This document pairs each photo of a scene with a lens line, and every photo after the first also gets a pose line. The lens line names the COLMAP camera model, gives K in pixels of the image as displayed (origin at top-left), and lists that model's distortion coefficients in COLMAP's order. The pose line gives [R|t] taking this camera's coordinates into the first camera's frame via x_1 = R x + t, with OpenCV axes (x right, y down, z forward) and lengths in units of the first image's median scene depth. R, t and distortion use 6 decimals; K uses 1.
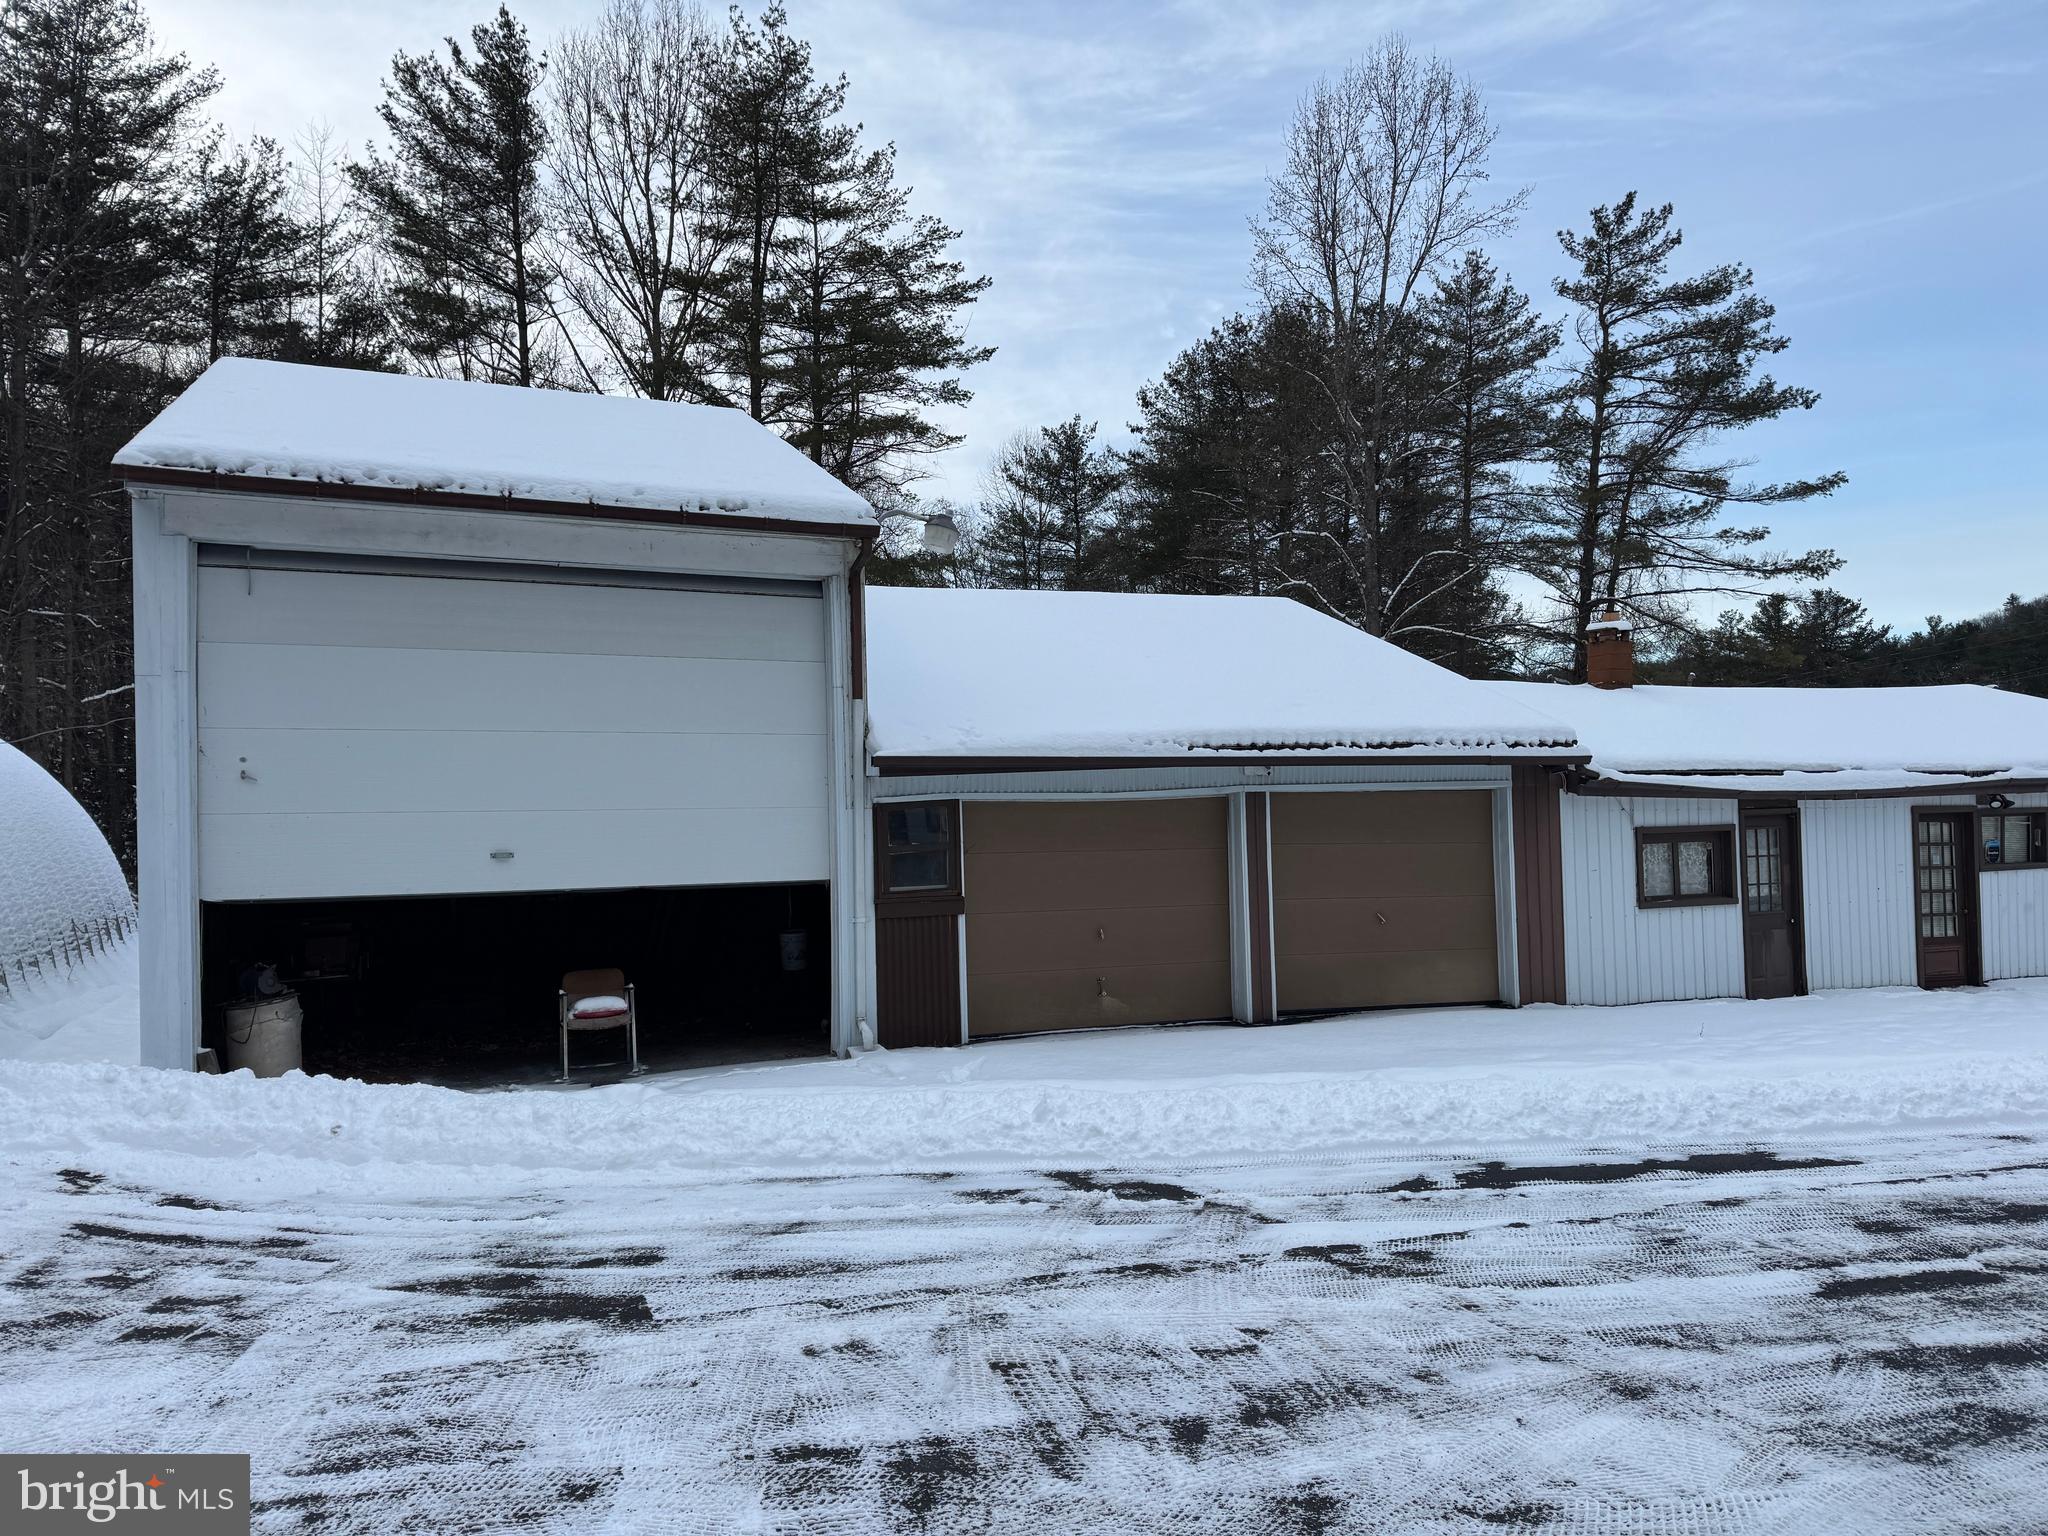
lens RADIAL K [[1436.7, 0, 1024.0], [0, 1436.7, 768.0], [0, 0, 1]] dist [0.090041, -0.106206]
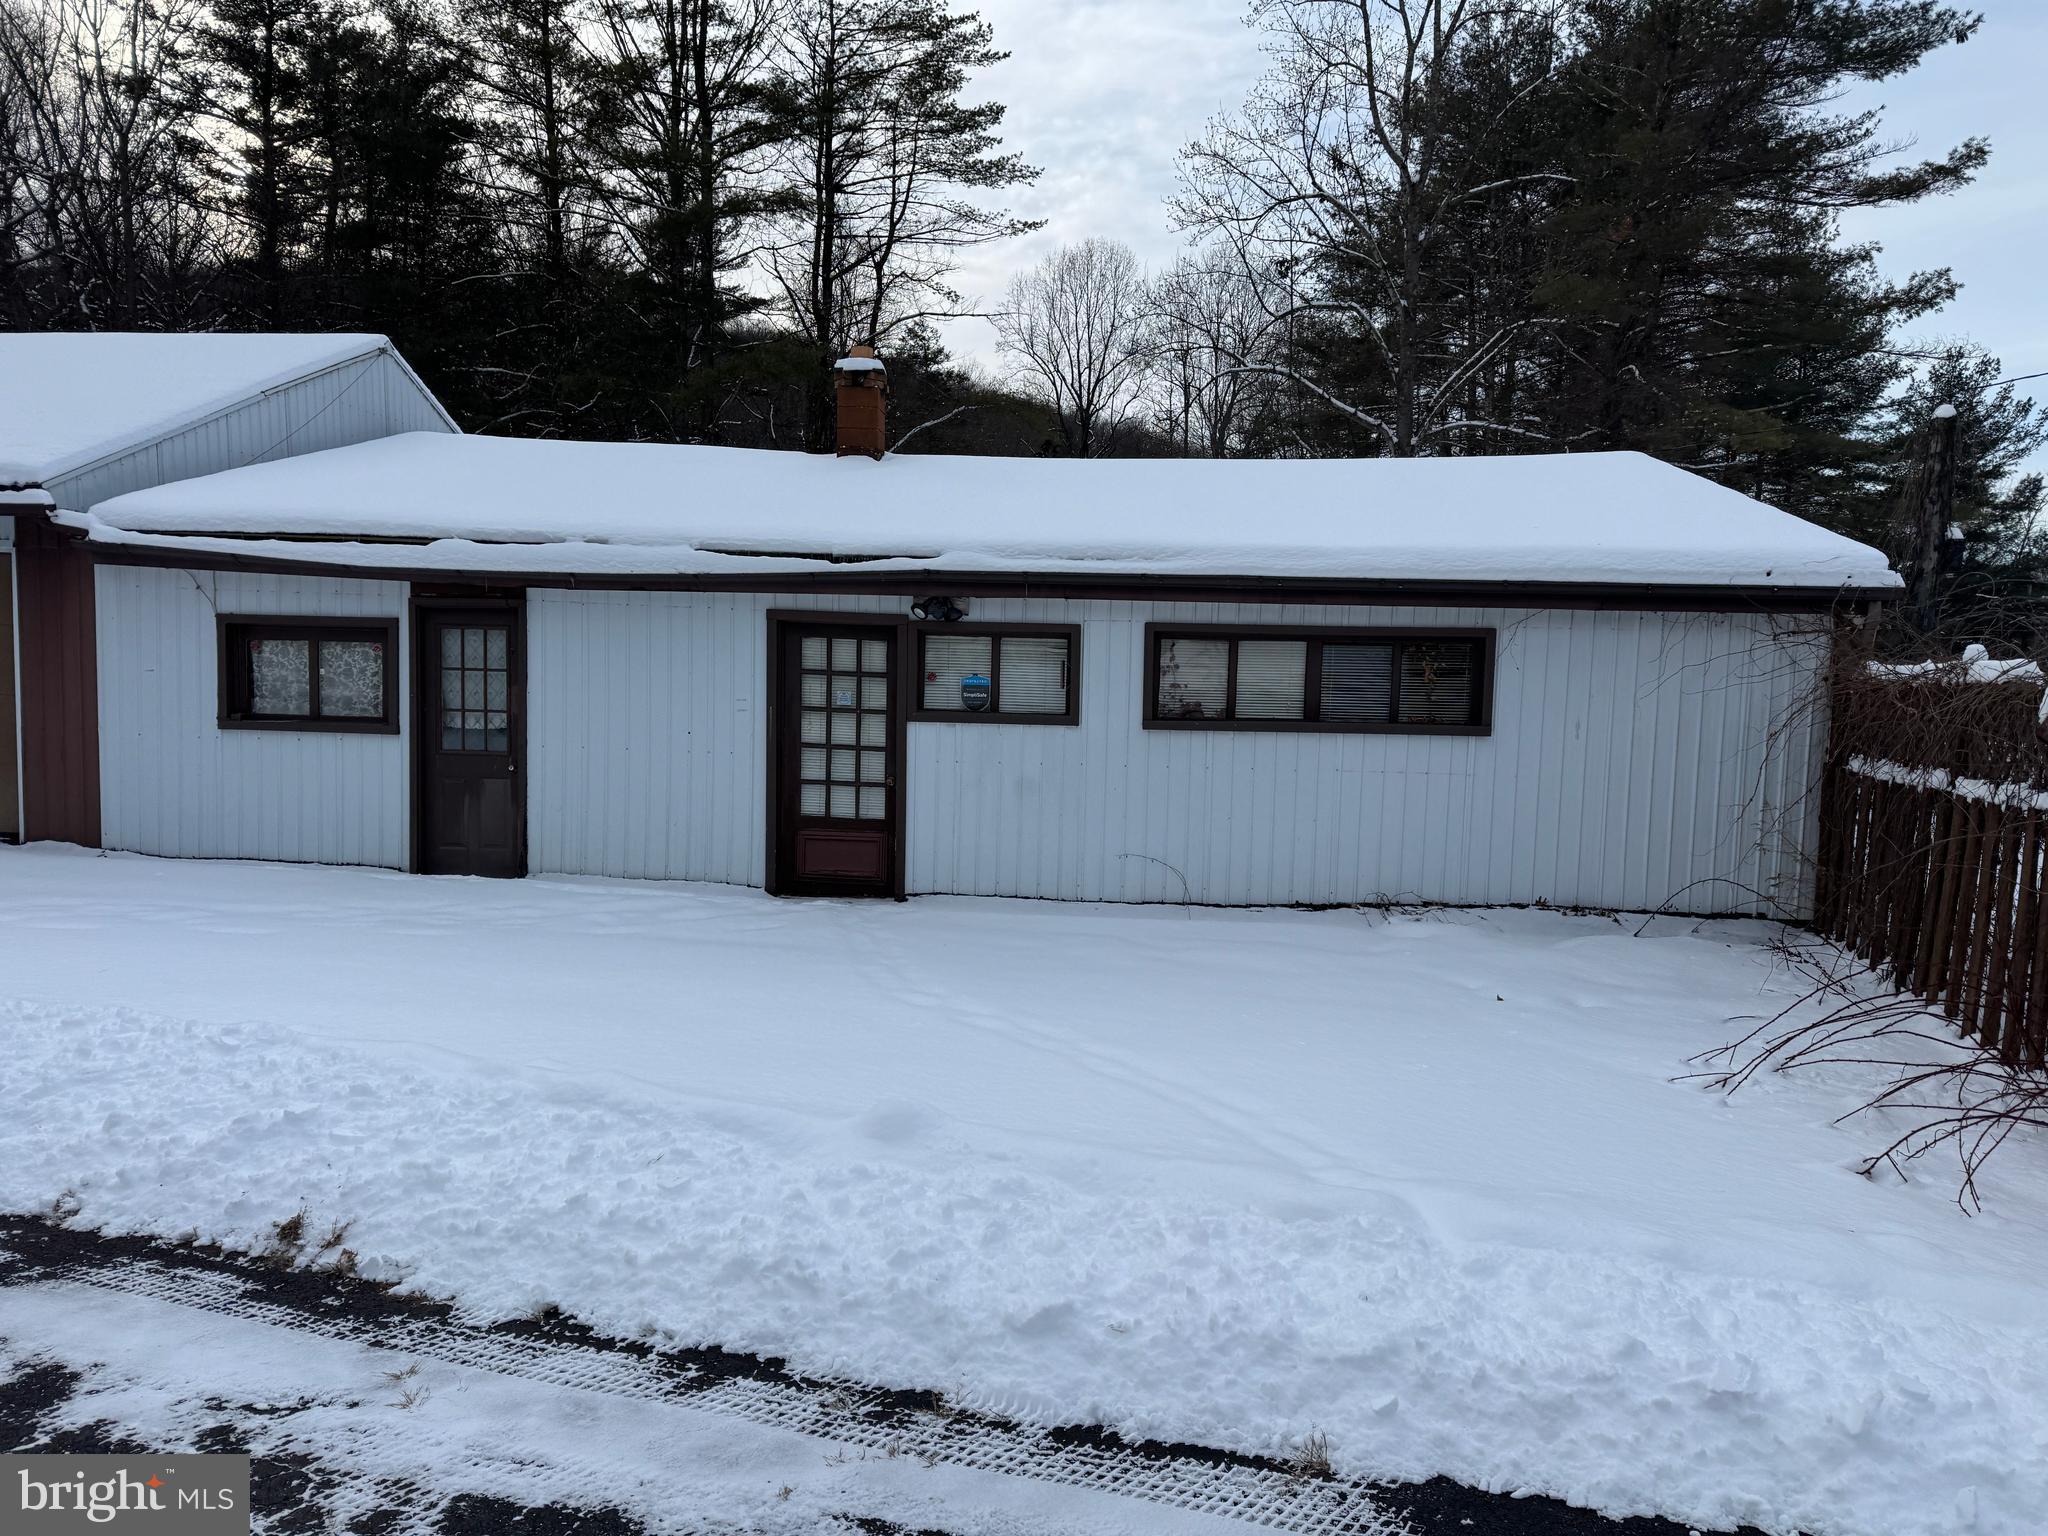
lens RADIAL K [[1436.7, 0, 1024.0], [0, 1436.7, 768.0], [0, 0, 1]] dist [0.090041, -0.106206]
pose [[0.881391, 0.075162, -0.466370, 1.048504], [-0.034764, 0.994904, 0.094644, 0.032863], [0.471107, -0.067205, 0.879512, 0.520690]]
